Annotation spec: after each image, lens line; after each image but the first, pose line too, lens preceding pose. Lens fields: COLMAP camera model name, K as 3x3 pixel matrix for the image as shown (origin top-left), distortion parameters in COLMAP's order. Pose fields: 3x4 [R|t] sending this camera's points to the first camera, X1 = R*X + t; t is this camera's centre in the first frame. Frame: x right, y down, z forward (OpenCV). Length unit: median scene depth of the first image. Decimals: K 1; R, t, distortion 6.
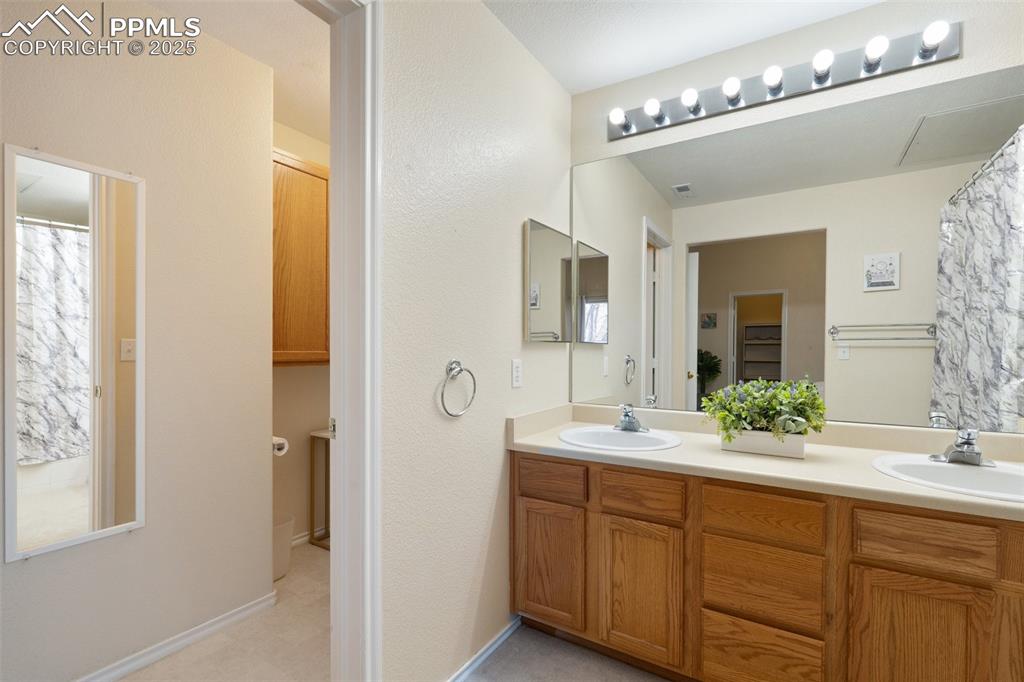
lens RADIAL K [[462.3, 0, 514.4], [0, 462.3, 348.4], [0, 0, 1]] dist [0.001075, 0.000988]
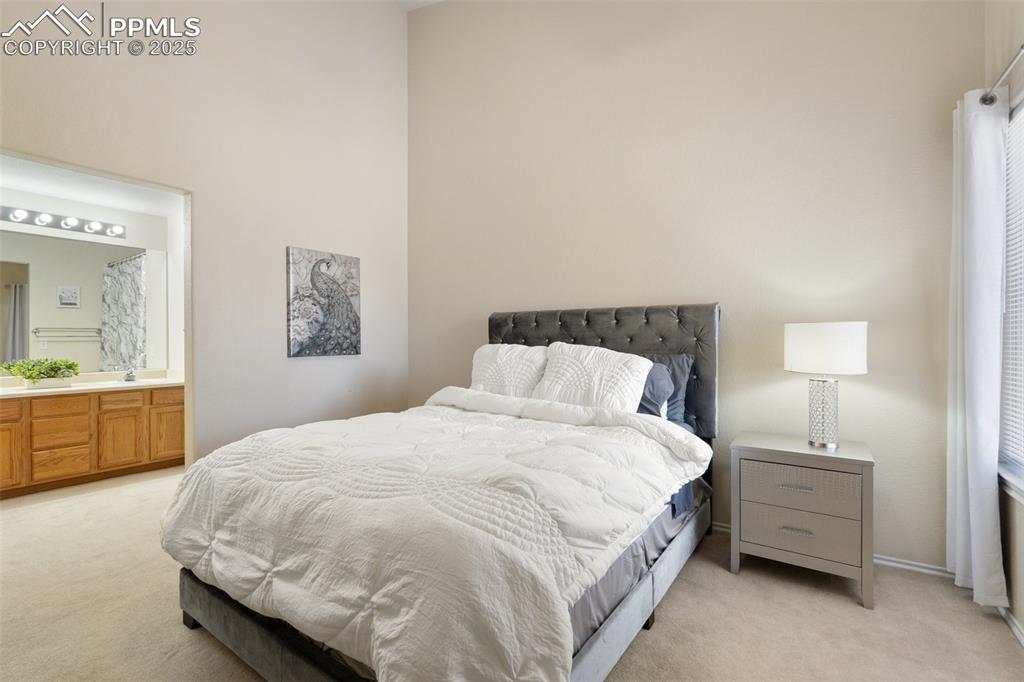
lens RADIAL K [[461.4, 0, 524.8], [0, 461.4, 341.1], [0, 0, 1]] dist [-0.003695, -0.000919]
pose [[0.027486, -0.003891, 0.999615, -1.103239], [0.006080, 0.999975, 0.003725, 0.000590], [-0.999604, 0.005975, 0.027509, -0.932945]]
